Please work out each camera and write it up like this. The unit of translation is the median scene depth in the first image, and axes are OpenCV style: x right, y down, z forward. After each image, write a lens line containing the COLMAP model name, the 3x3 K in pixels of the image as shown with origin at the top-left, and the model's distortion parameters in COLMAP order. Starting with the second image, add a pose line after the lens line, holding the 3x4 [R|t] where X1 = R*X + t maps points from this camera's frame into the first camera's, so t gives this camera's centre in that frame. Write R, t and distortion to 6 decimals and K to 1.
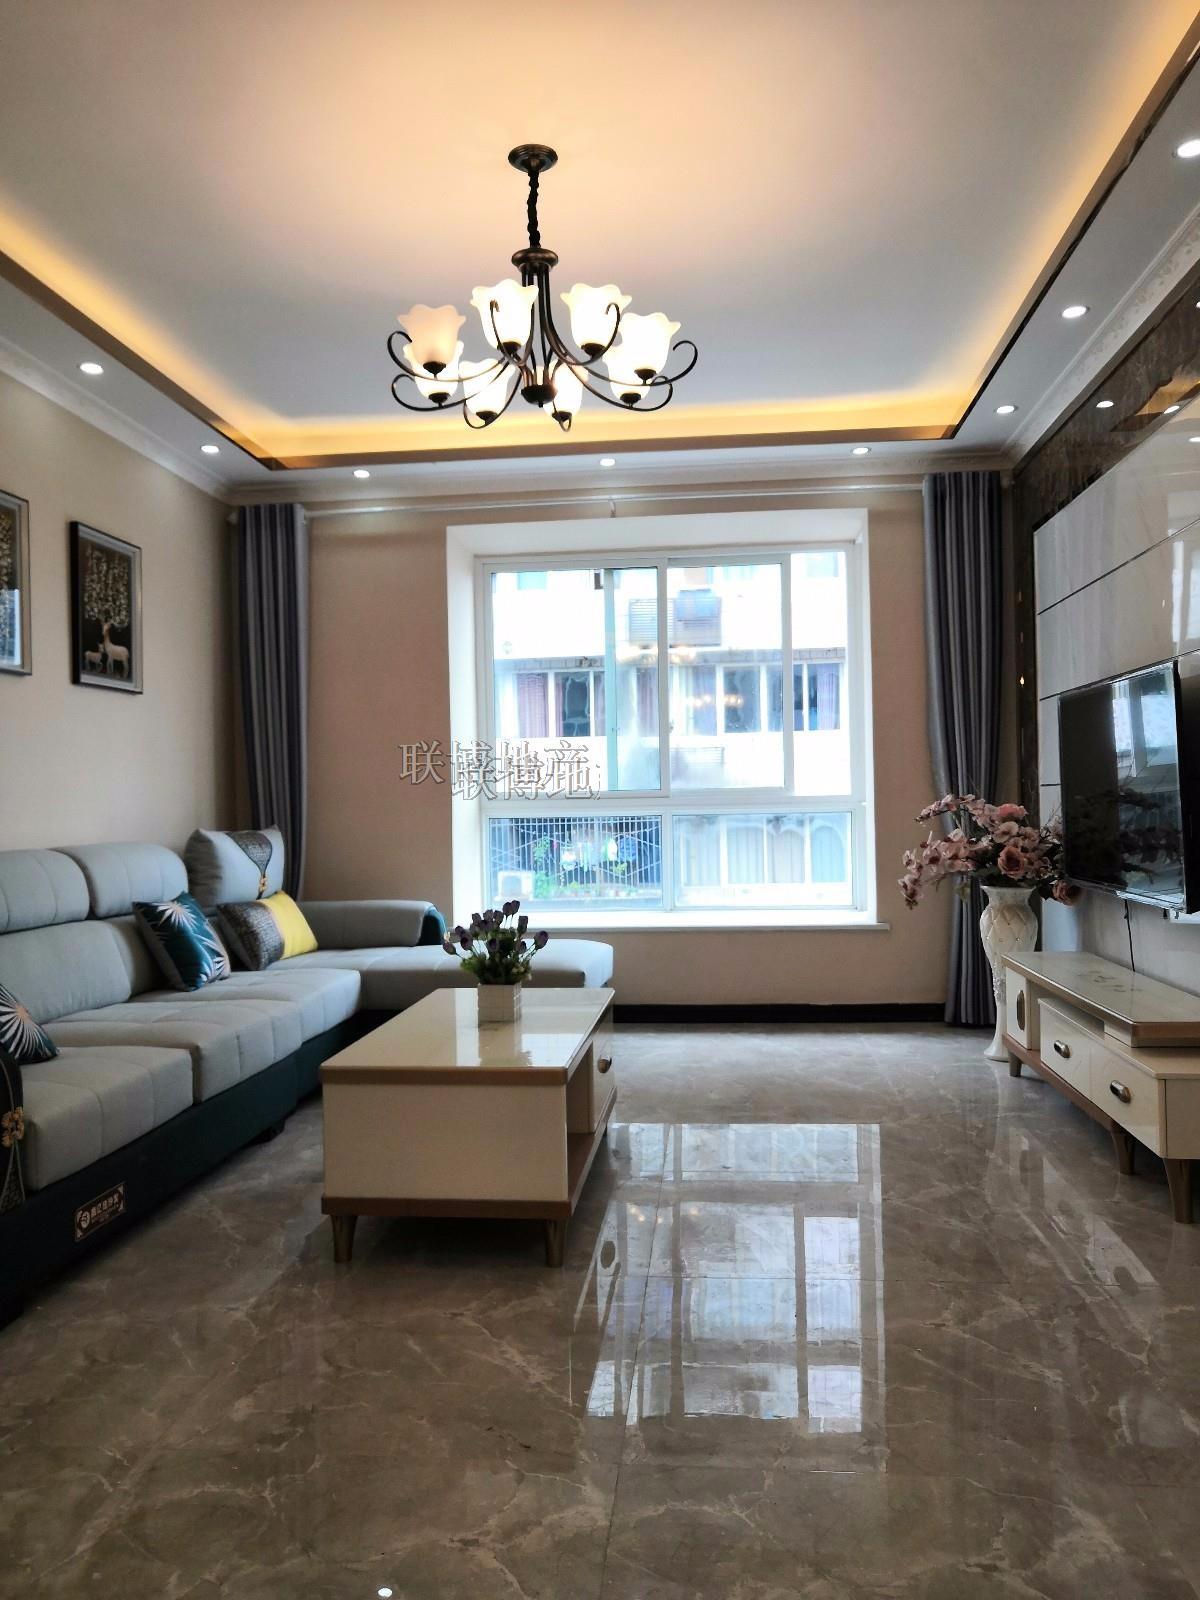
lens RADIAL K [[1236.6, 0, 600.4], [0, 1236.6, 799.0], [0, 0, 1]] dist [0.001128, 0.019004]
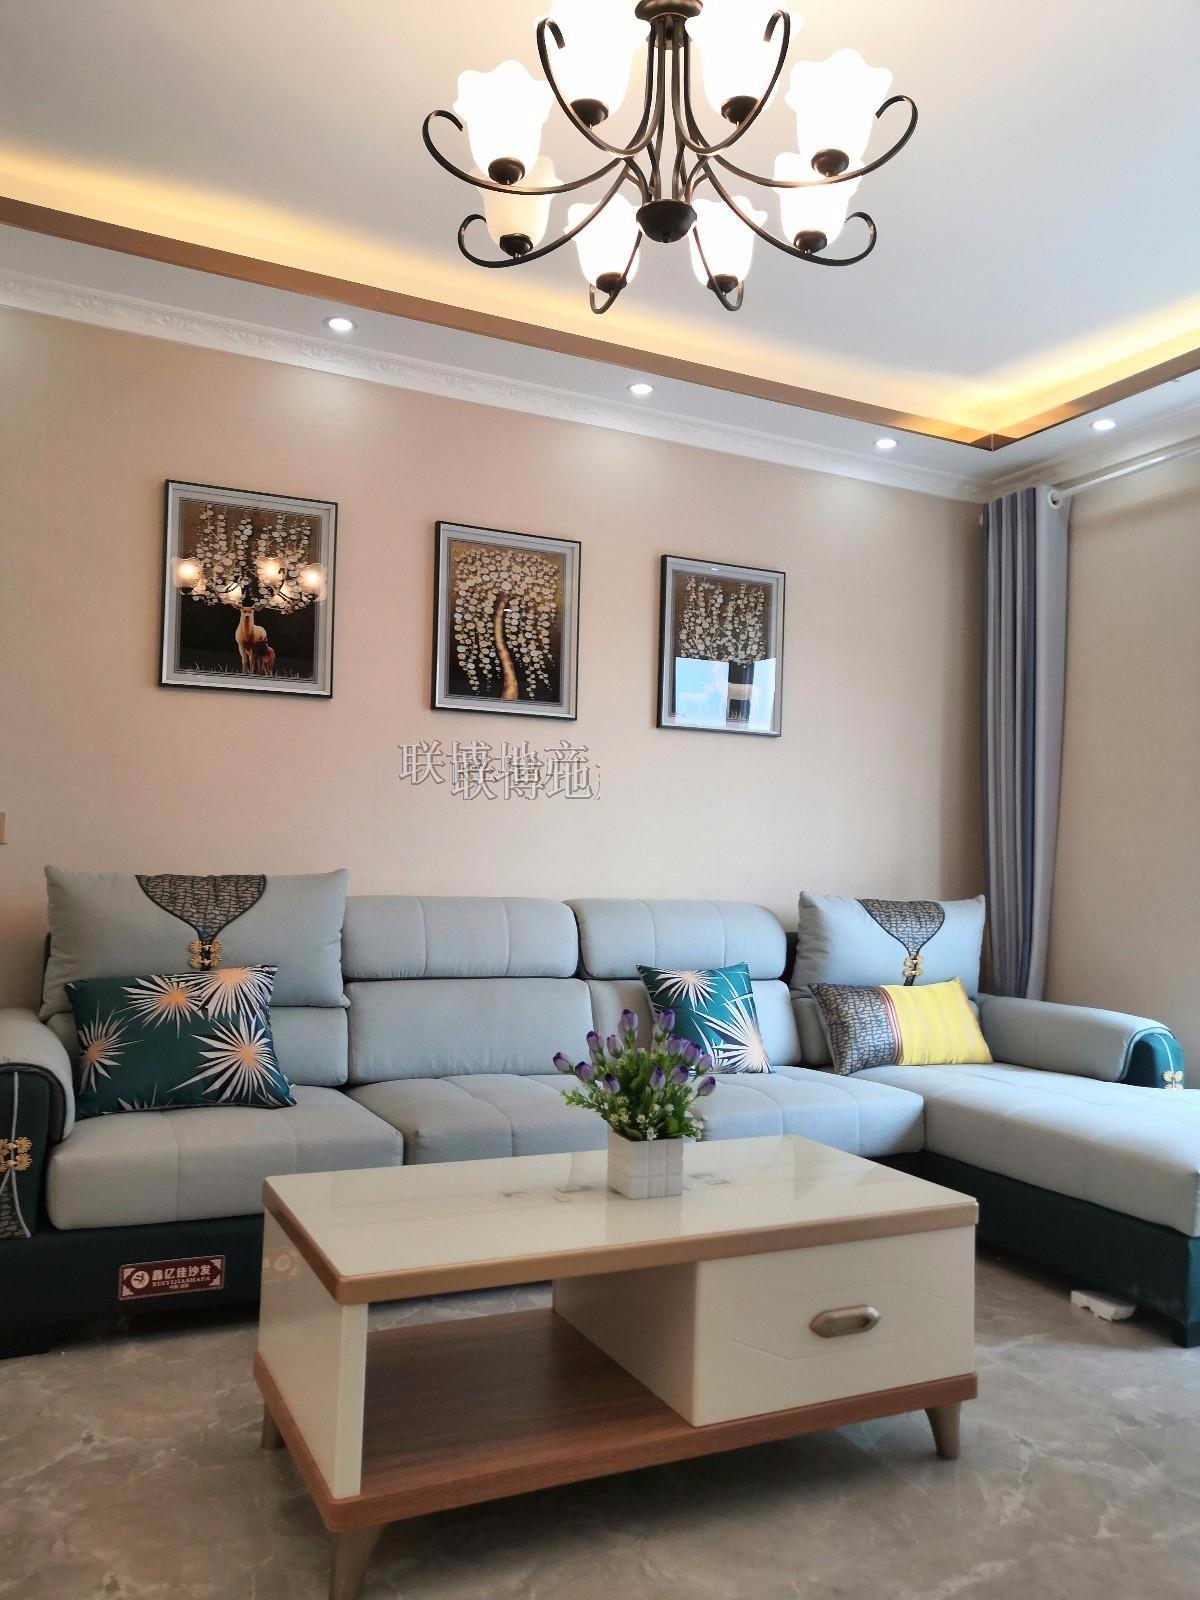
lens RADIAL K [[1236.6, 0, 602.7], [0, 1236.6, 800.6], [0, 0, 1]] dist [0.001128, 0.019004]
pose [[0.530418, -0.011787, -0.847654, 0.327831], [-0.036925, 0.998633, -0.036991, -0.001208], [0.846931, 0.050920, 0.529258, 0.447014]]
